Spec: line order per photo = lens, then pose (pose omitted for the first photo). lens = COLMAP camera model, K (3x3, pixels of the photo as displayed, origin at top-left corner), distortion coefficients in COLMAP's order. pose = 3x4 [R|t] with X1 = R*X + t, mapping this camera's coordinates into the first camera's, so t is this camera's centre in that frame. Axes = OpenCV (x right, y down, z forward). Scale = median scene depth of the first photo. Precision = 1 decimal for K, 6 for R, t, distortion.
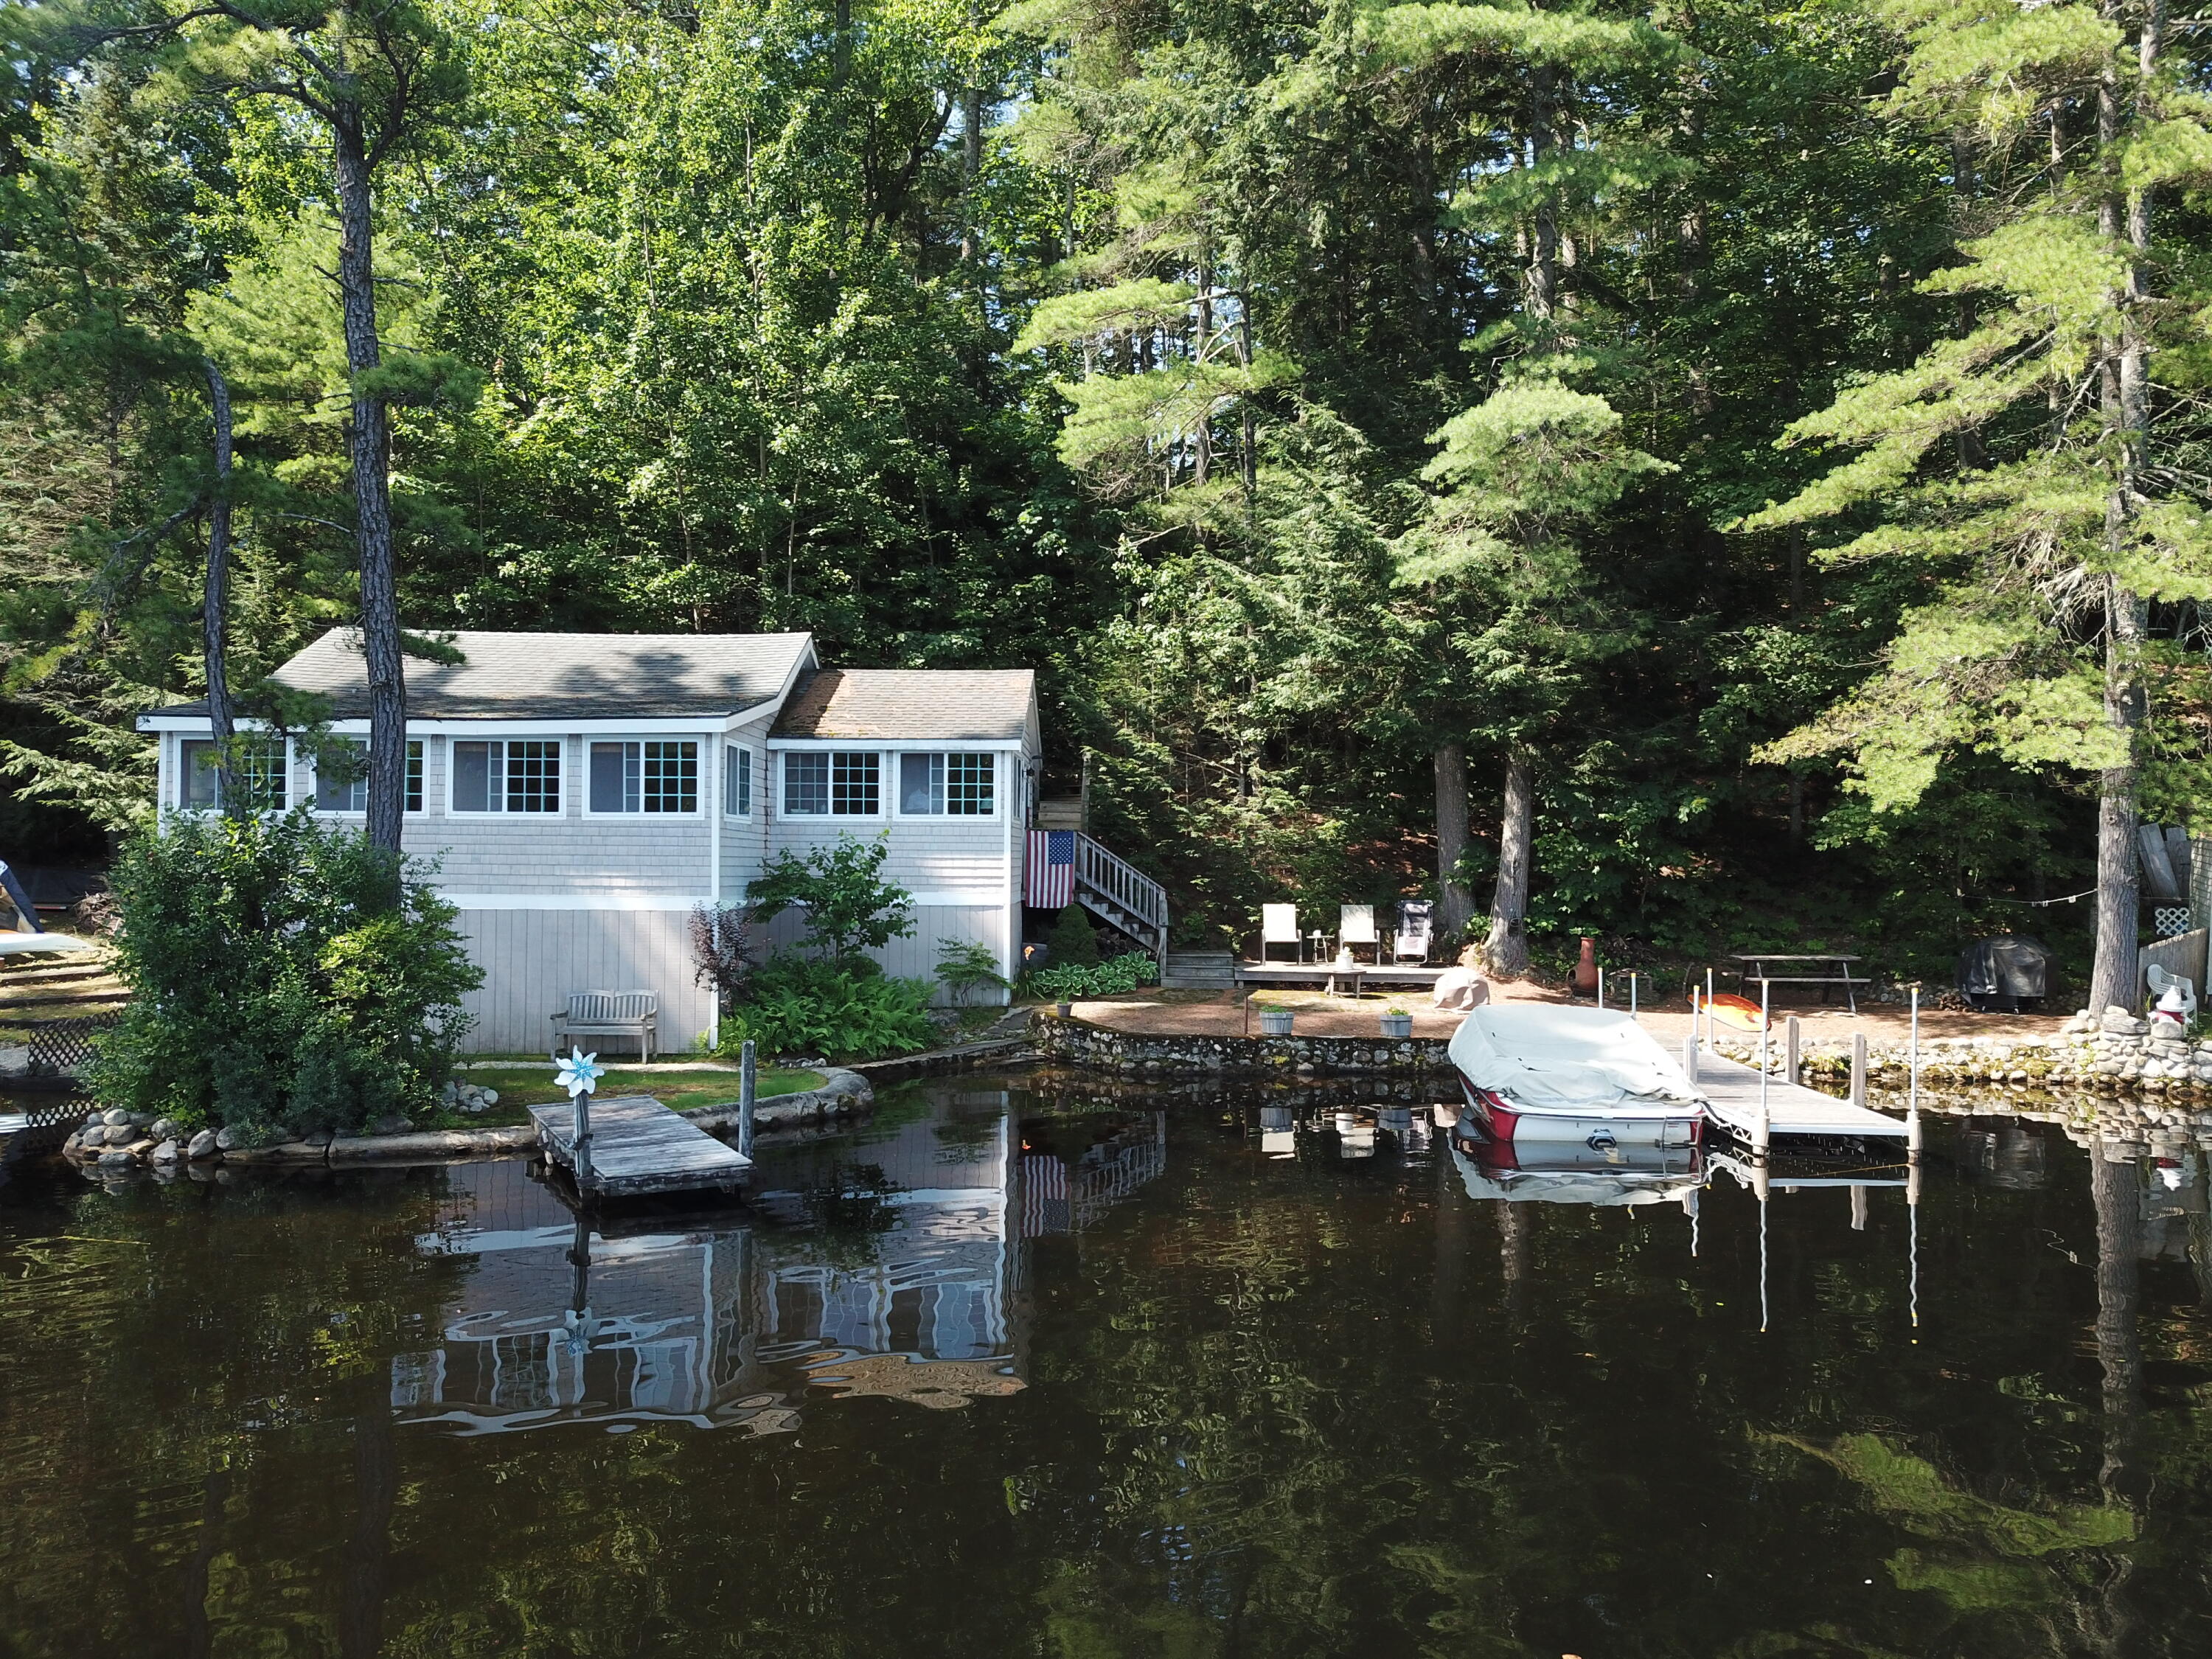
lens RADIAL K [[1716.3, 0, 1116.0], [0, 1716.3, 827.3], [0, 0, 1]] dist [0.031286, -0.040732]
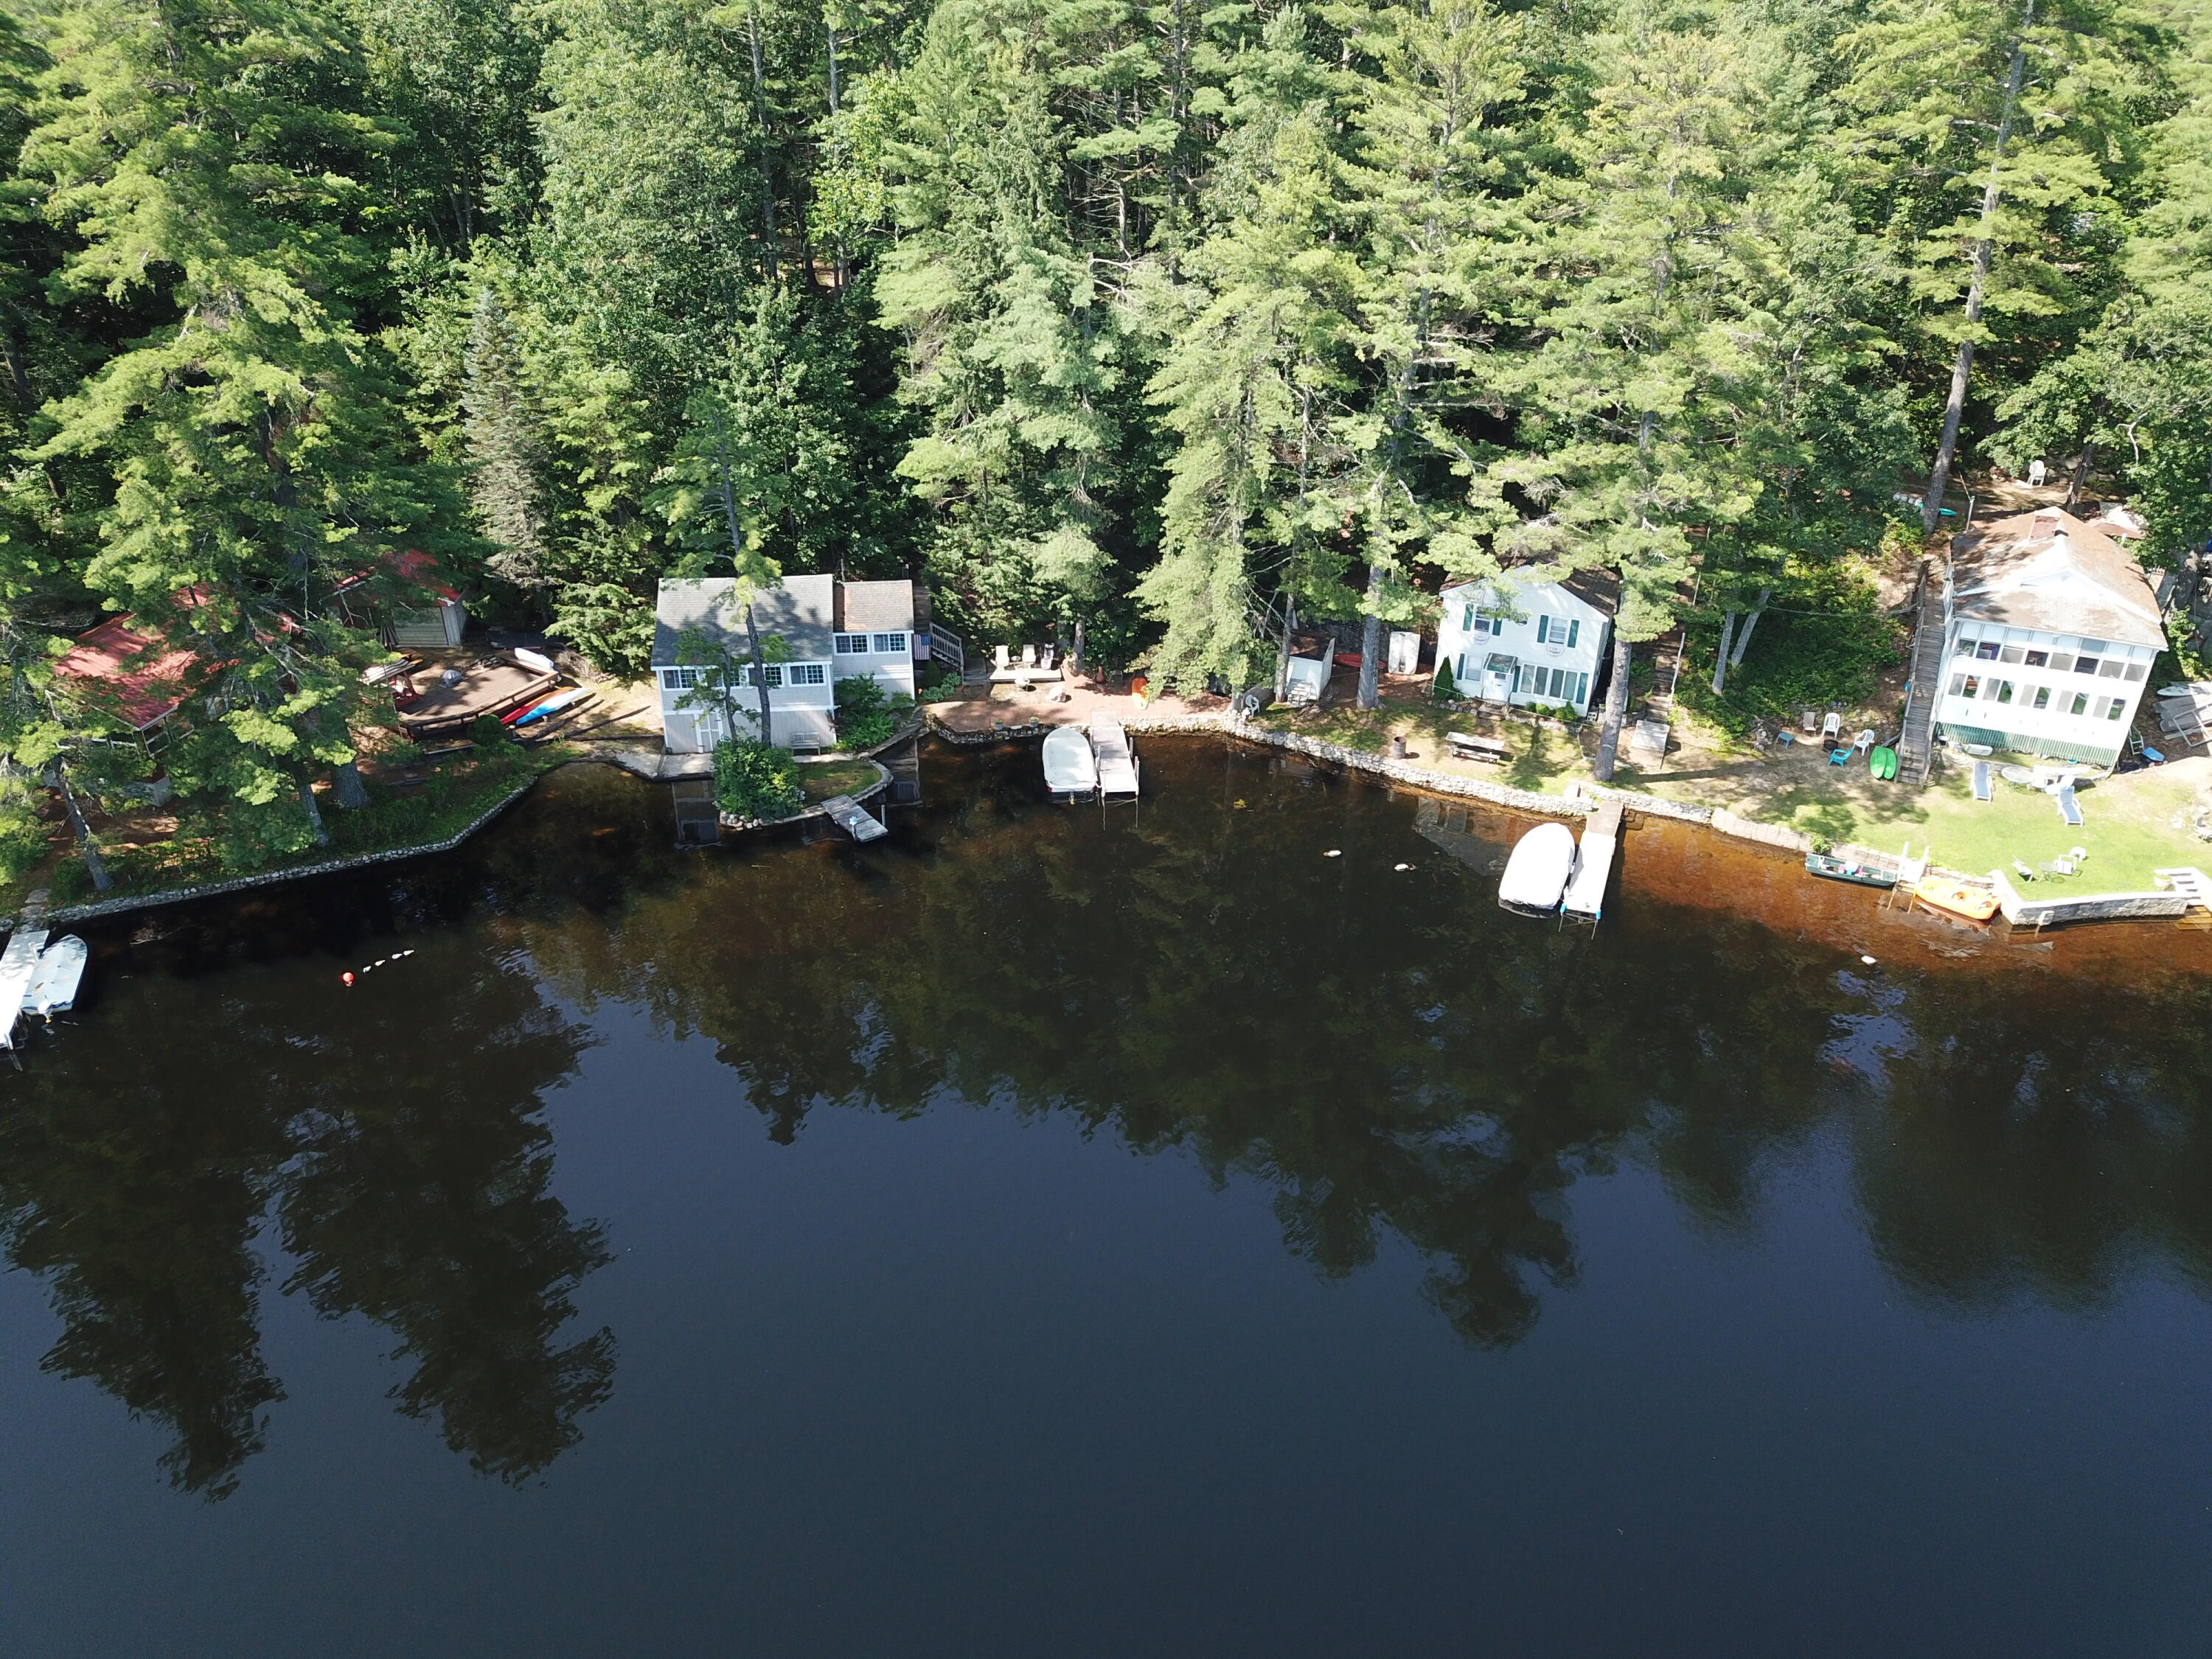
lens RADIAL K [[1716.3, 0, 1160.5], [0, 1716.3, 870.4], [0, 0, 1]] dist [0.031286, -0.040732]
pose [[0.989972, -0.062755, 0.126562, -0.034089], [-0.013759, 0.848819, 0.528504, -1.371029], [-0.140594, -0.524945, 0.839444, -1.950683]]
